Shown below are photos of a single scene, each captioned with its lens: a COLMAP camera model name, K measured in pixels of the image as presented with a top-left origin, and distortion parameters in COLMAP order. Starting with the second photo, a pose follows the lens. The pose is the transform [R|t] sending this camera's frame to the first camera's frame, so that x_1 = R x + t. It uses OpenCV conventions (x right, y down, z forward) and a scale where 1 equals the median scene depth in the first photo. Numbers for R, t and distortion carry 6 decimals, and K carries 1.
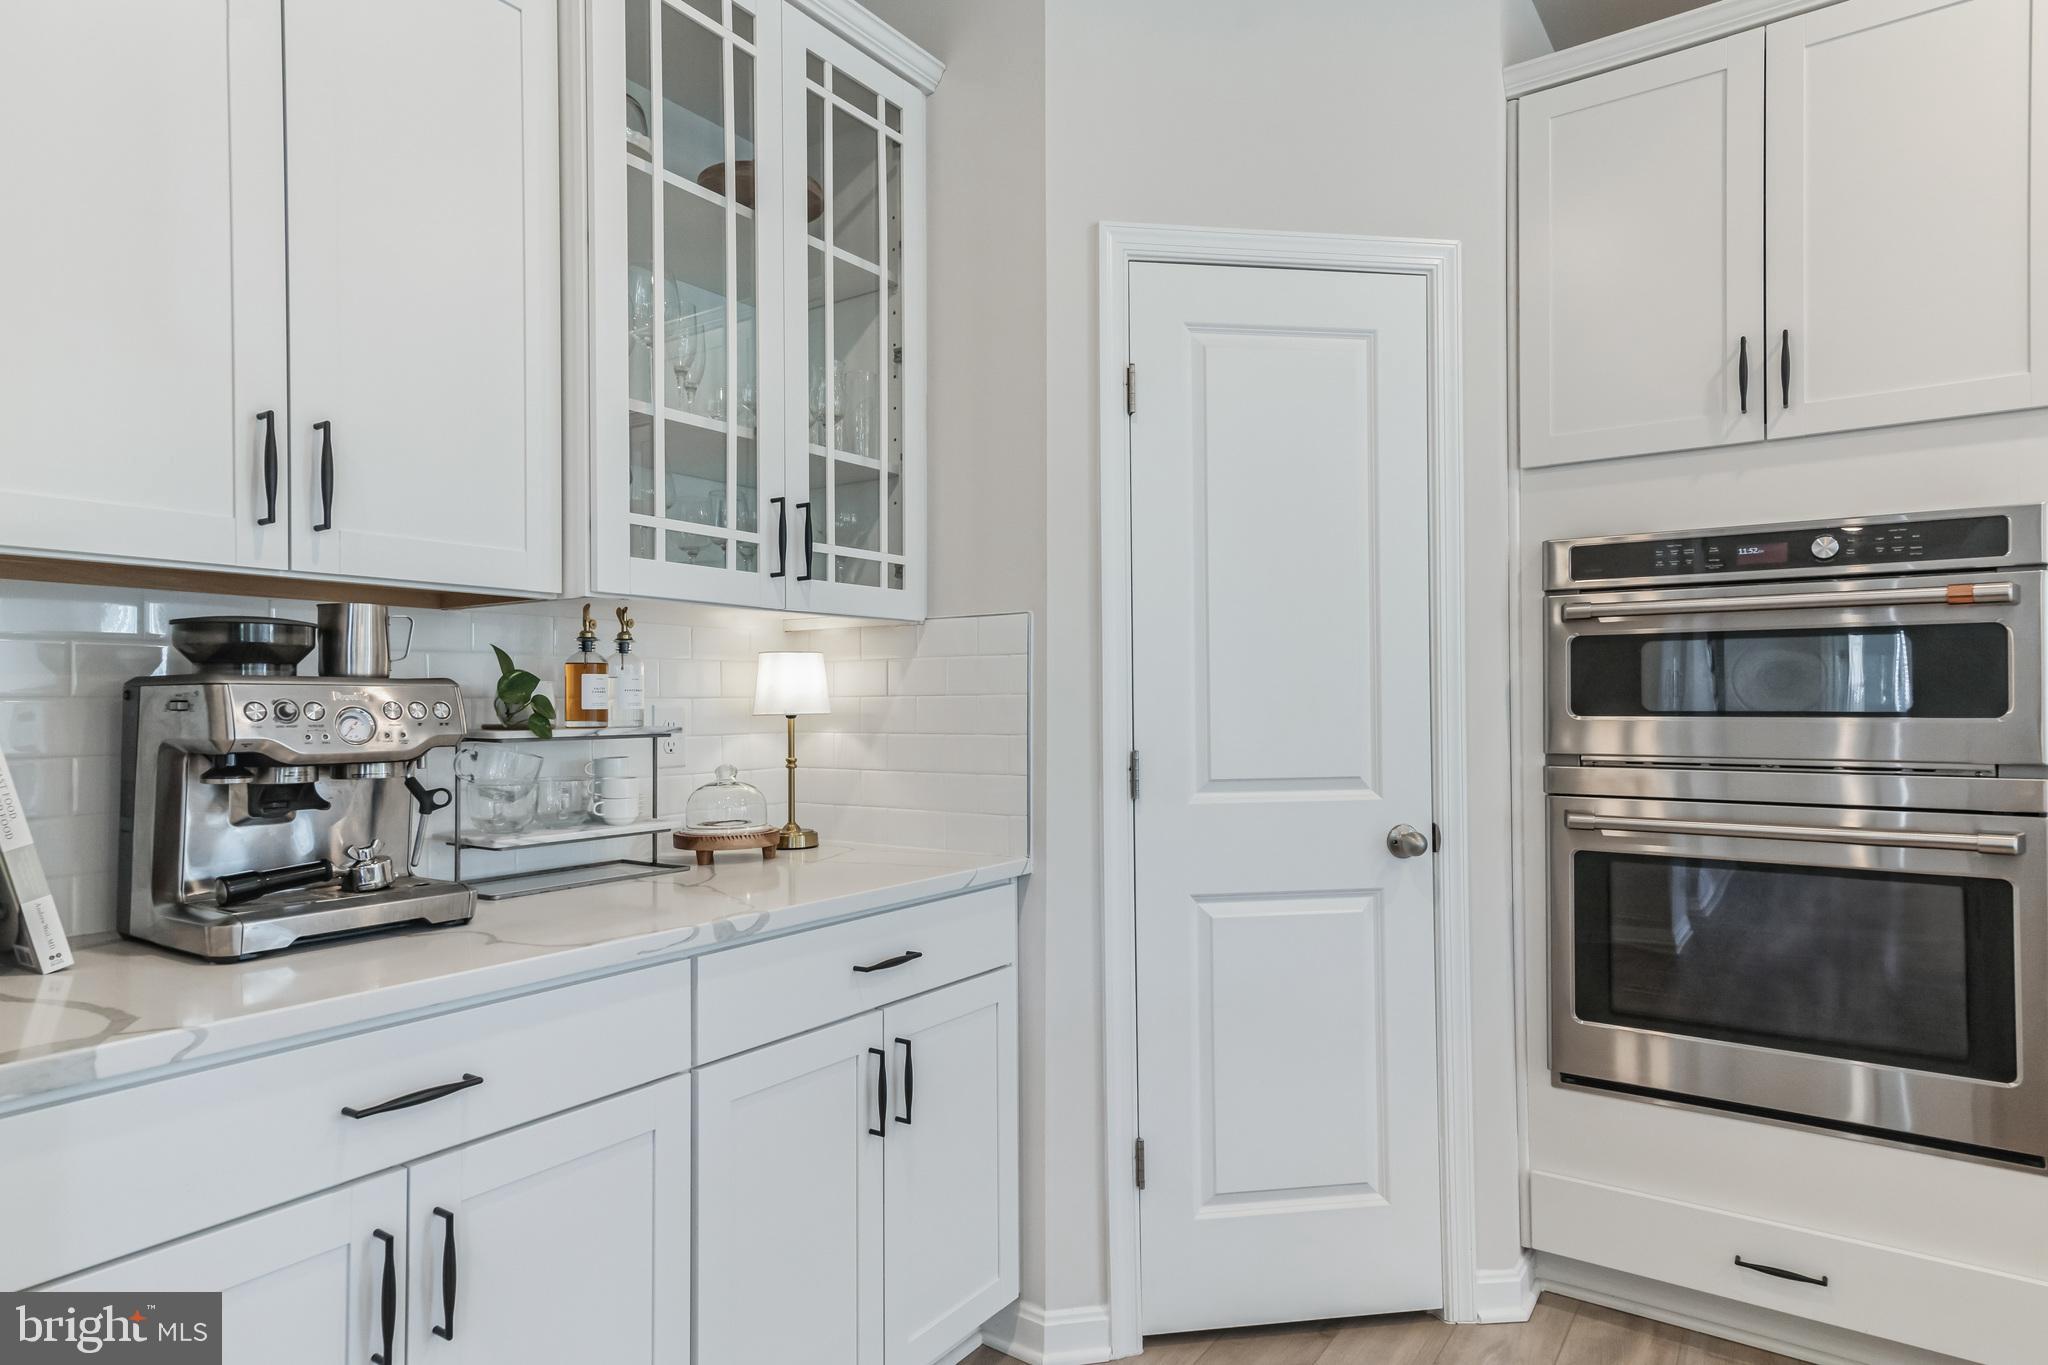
lens RADIAL K [[1187.8, 0, 1018.2], [0, 1187.8, 690.0], [0, 0, 1]] dist [0.033410, 0.000366]
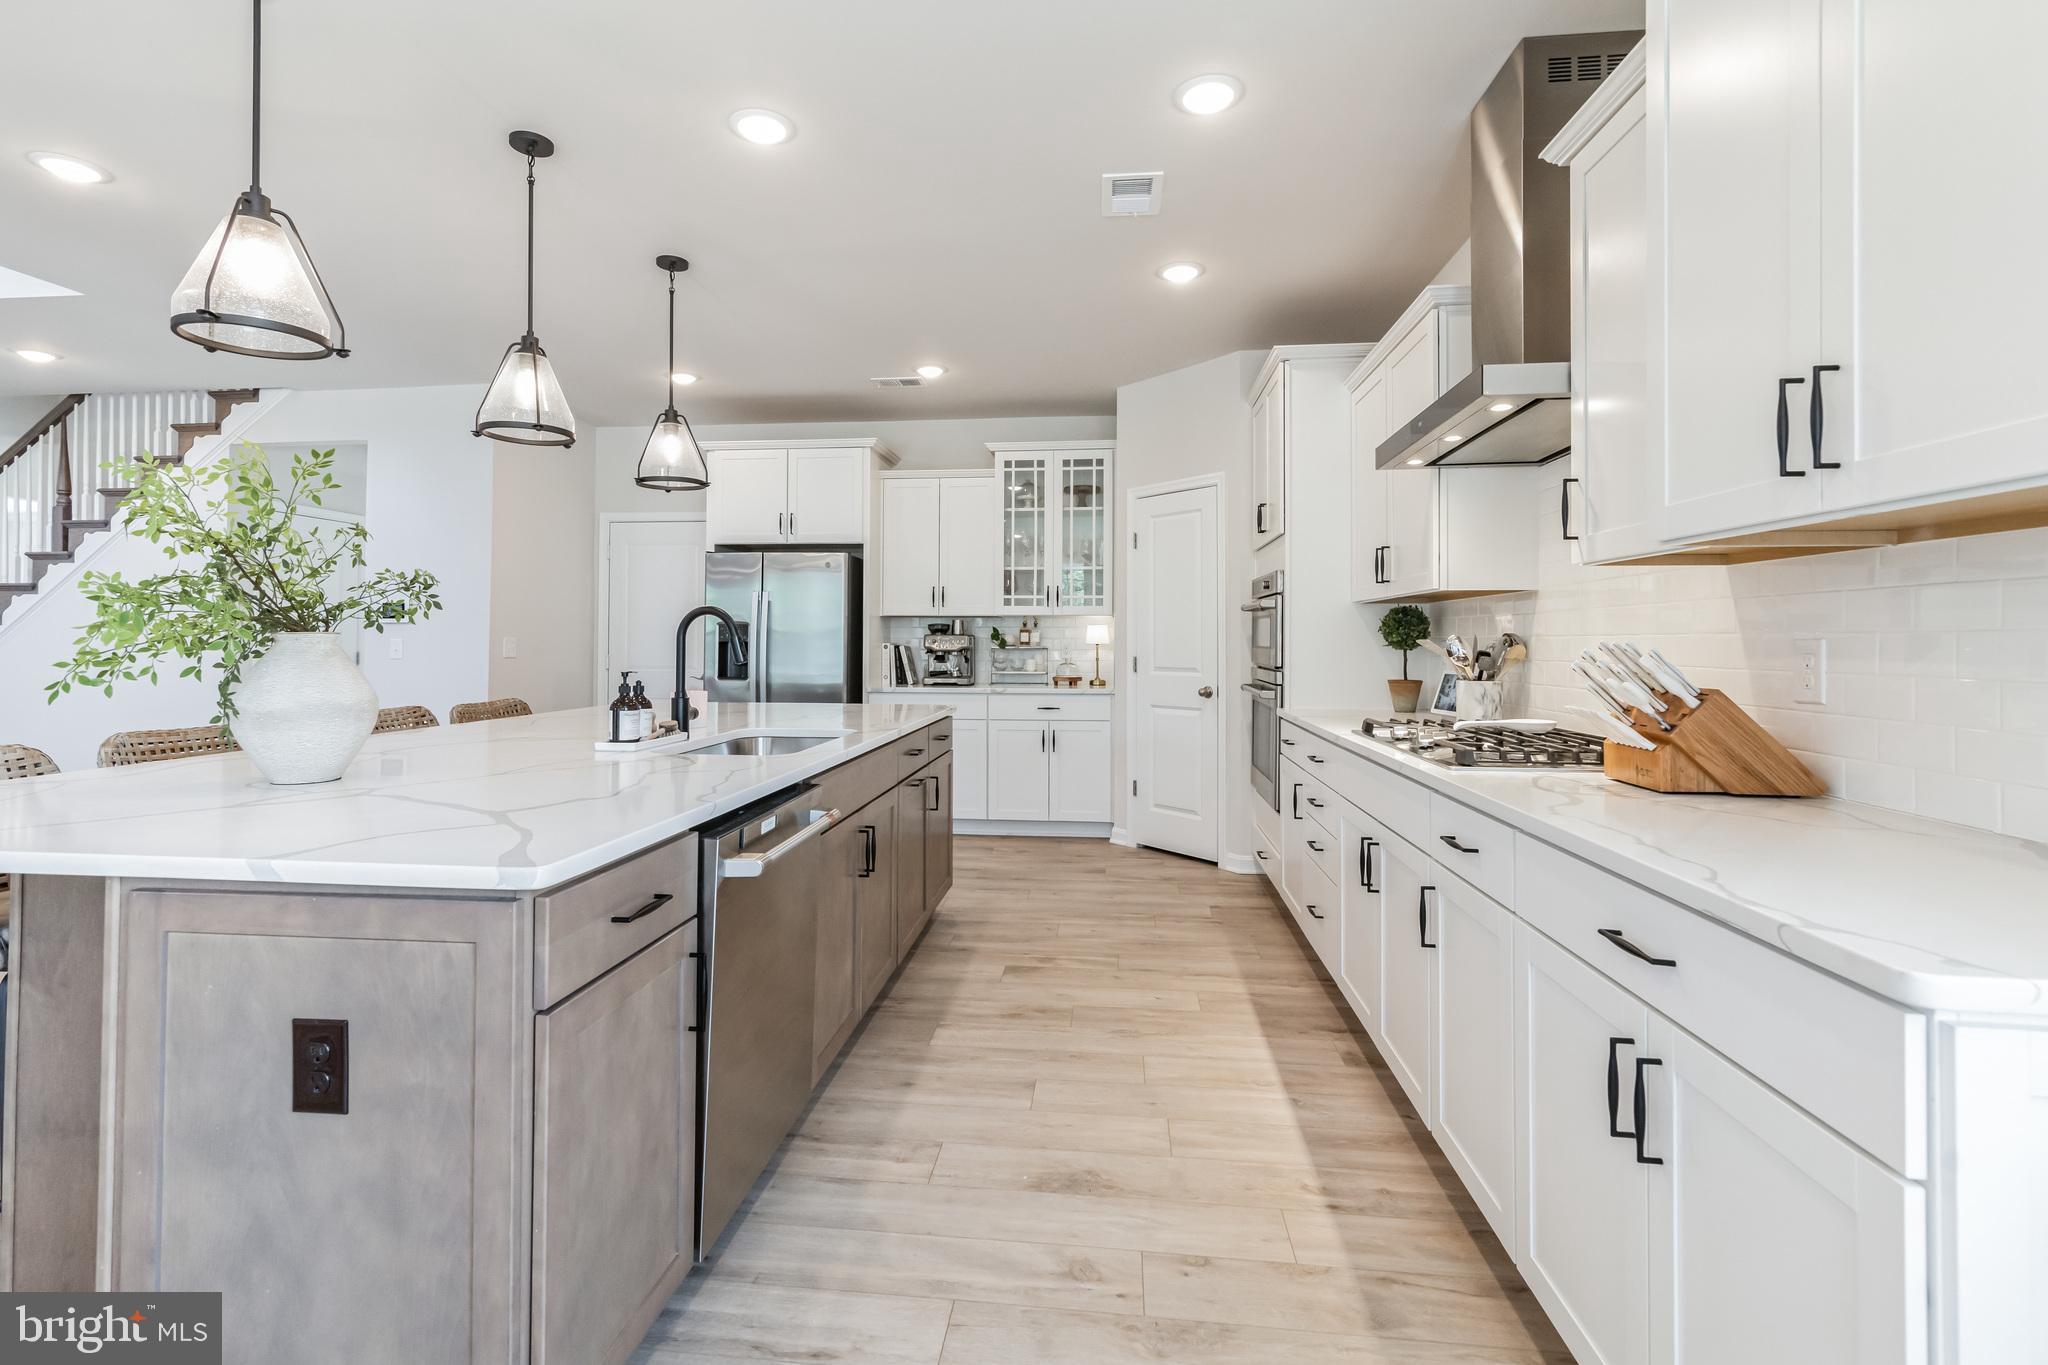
lens RADIAL K [[945.3, 0, 988.4], [0, 945.3, 632.5], [0, 0, 1]] dist [0.004853, 0.000669]
pose [[0.452646, 0.000022, -0.891690, 2.999739], [0.005161, 0.999983, 0.002645, -0.030279], [0.891675, -0.005799, 0.452639, -0.652442]]
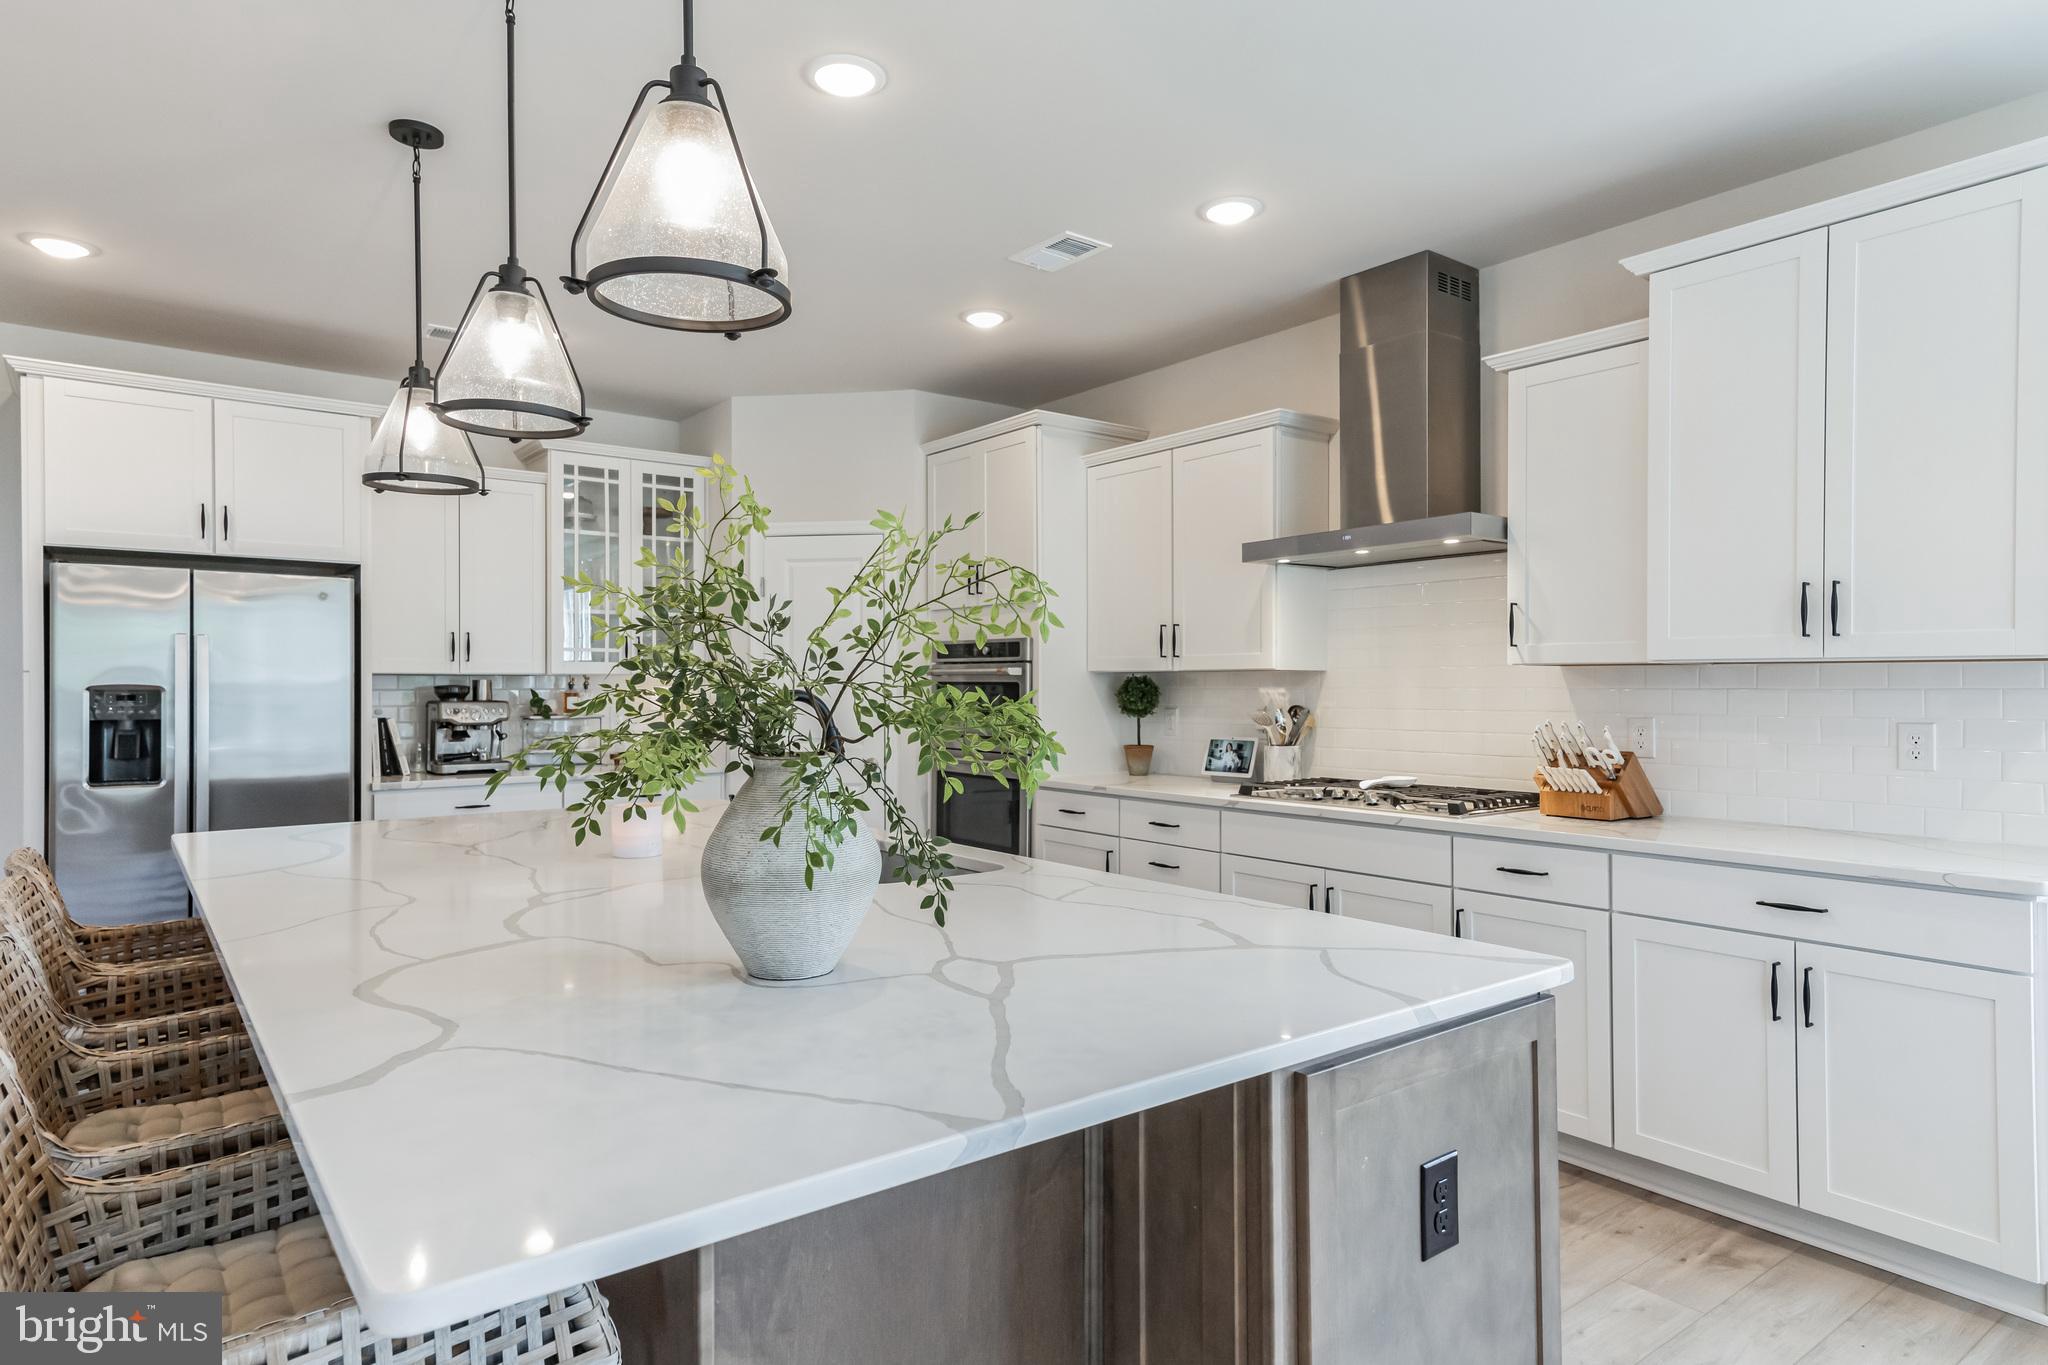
lens RADIAL K [[1187.8, 0, 1018.2], [0, 1187.8, 690.0], [0, 0, 1]] dist [0.033410, 0.000366]
pose [[0.948835, 0.006556, -0.315705, 2.033647], [-0.000966, 0.999840, 0.017858, -0.106276], [0.315772, -0.016640, 0.948689, -1.812860]]
